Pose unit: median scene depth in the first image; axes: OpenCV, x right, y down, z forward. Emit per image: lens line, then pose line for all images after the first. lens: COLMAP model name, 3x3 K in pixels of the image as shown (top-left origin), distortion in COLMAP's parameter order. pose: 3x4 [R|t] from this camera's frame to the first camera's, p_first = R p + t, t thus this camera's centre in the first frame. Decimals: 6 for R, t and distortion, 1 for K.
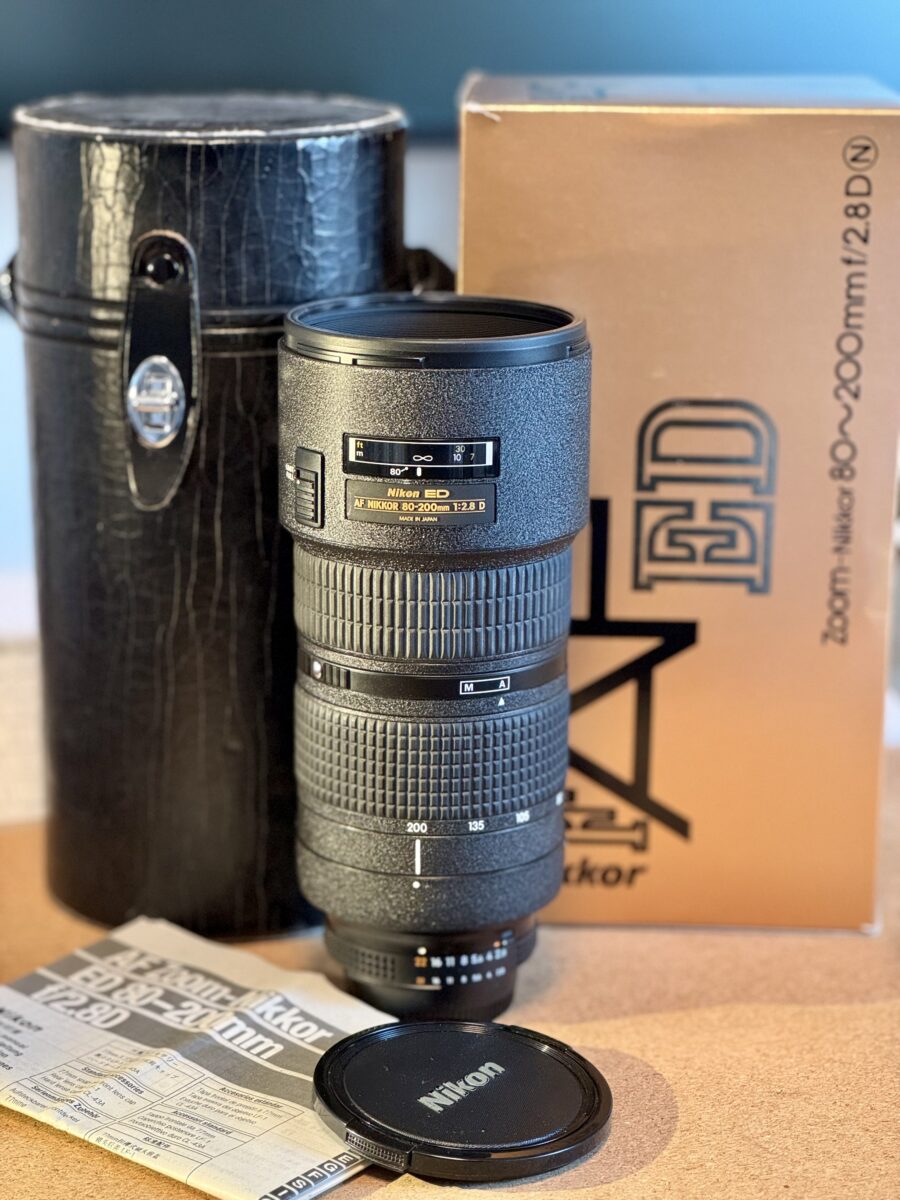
lens RADIAL K [[2669.3, 0, 450.0], [0, 2669.3, 600.0], [0, 0, 1]] dist [-0.033110, -0.043112]
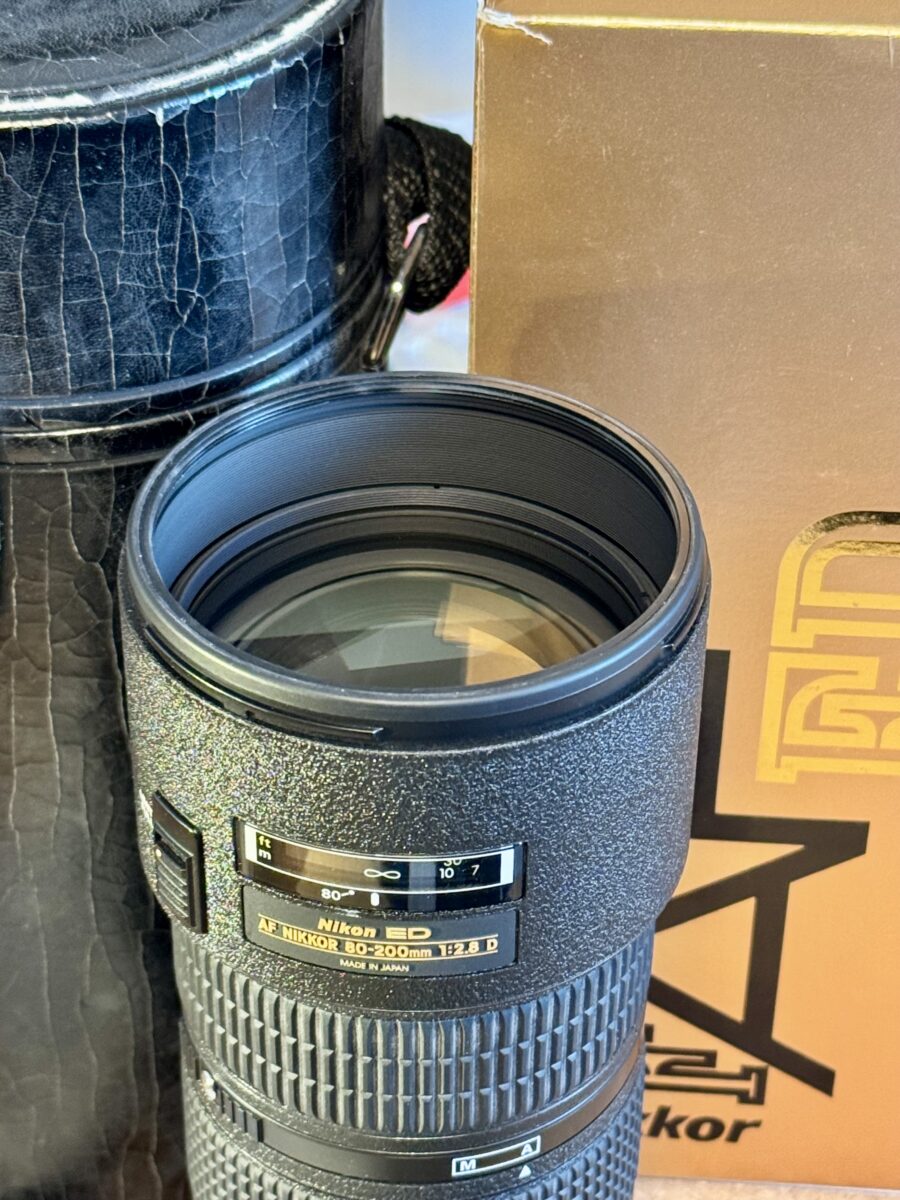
lens RADIAL K [[2769.5, 0, 450.0], [0, 2769.5, 600.0], [0, 0, 1]] dist [0.046884, 0.667840]
pose [[0.999449, 0.020955, -0.025750, 0.016131], [-0.009069, 0.918458, 0.395414, -0.316249], [0.031936, -0.394962, 0.918142, 0.503646]]
